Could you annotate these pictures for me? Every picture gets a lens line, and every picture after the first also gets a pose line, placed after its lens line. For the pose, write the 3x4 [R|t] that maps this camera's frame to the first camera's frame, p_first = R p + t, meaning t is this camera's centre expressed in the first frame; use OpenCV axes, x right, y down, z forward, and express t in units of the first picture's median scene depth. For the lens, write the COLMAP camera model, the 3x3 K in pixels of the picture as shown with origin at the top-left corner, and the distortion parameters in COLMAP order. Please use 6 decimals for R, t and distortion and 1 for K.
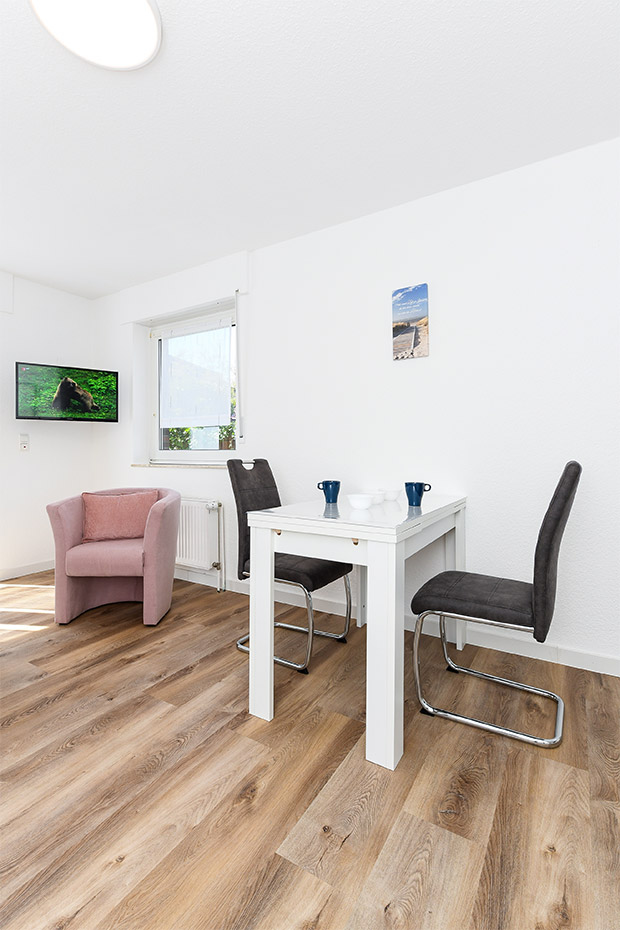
lens RADIAL K [[429.7, 0, 305.9], [0, 429.7, 449.4], [0, 0, 1]] dist [0.004797, -0.002435]
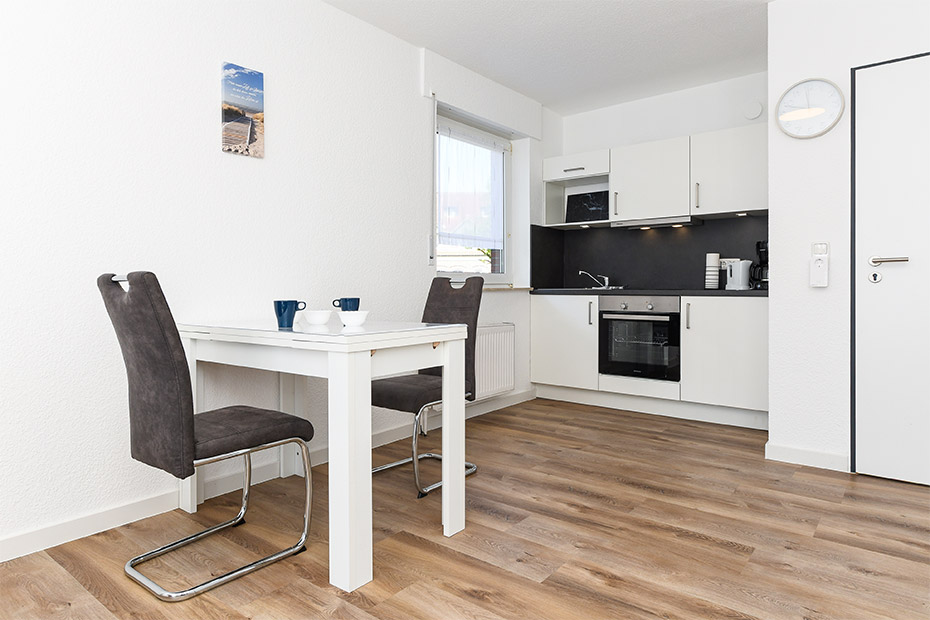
lens RADIAL K [[570.4, 0, 436.5], [0, 570.4, 295.4], [0, 0, 1]] dist [-0.016723, 0.003150]
pose [[0.150352, -0.013994, 0.988533, -0.934092], [0.008376, 0.999882, 0.012881, 0.053511], [-0.988597, 0.006344, 0.150452, 0.574625]]
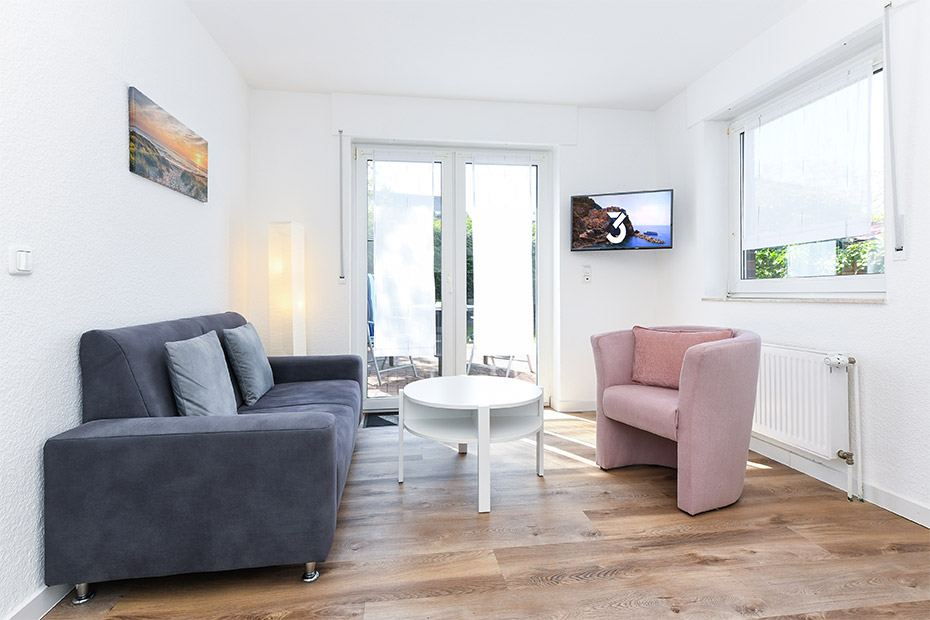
lens RADIAL K [[454.5, 0, 456.0], [0, 454.5, 291.9], [0, 0, 1]] dist [0.002911, -0.001618]
pose [[0.639315, -0.002432, -0.768941, -0.092779], [0.001671, 0.999997, -0.001773, 0.044569], [0.768943, -0.000152, 0.639317, 0.208762]]
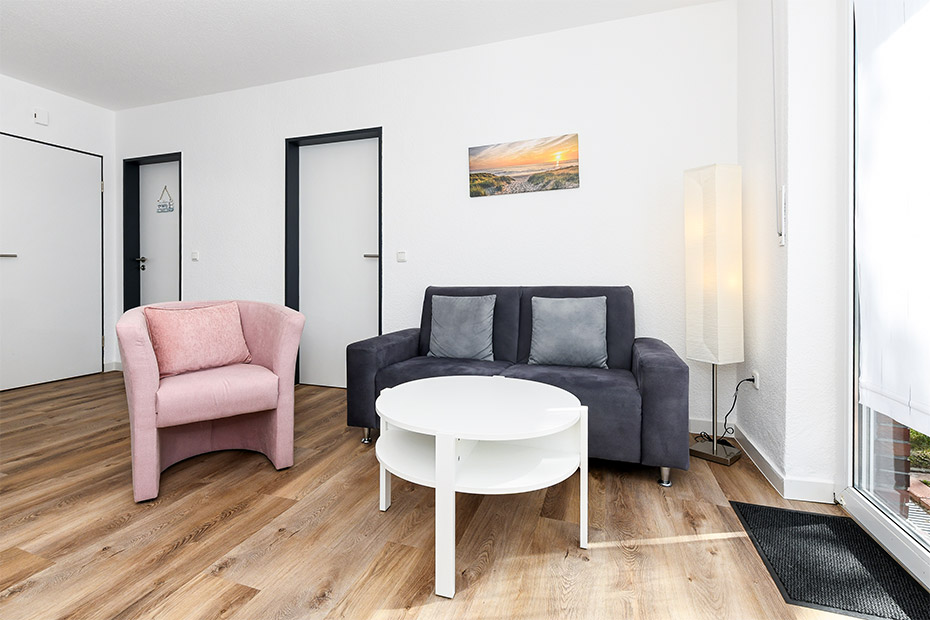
lens RADIAL K [[429.7, 0, 450.7], [0, 429.7, 282.7], [0, 0, 1]] dist [0.004797, -0.002435]
pose [[-0.977756, 0.008574, -0.209572, -0.821897], [0.004655, 0.999805, 0.019188, 0.064858], [0.209696, 0.017785, -0.977605, 1.711159]]
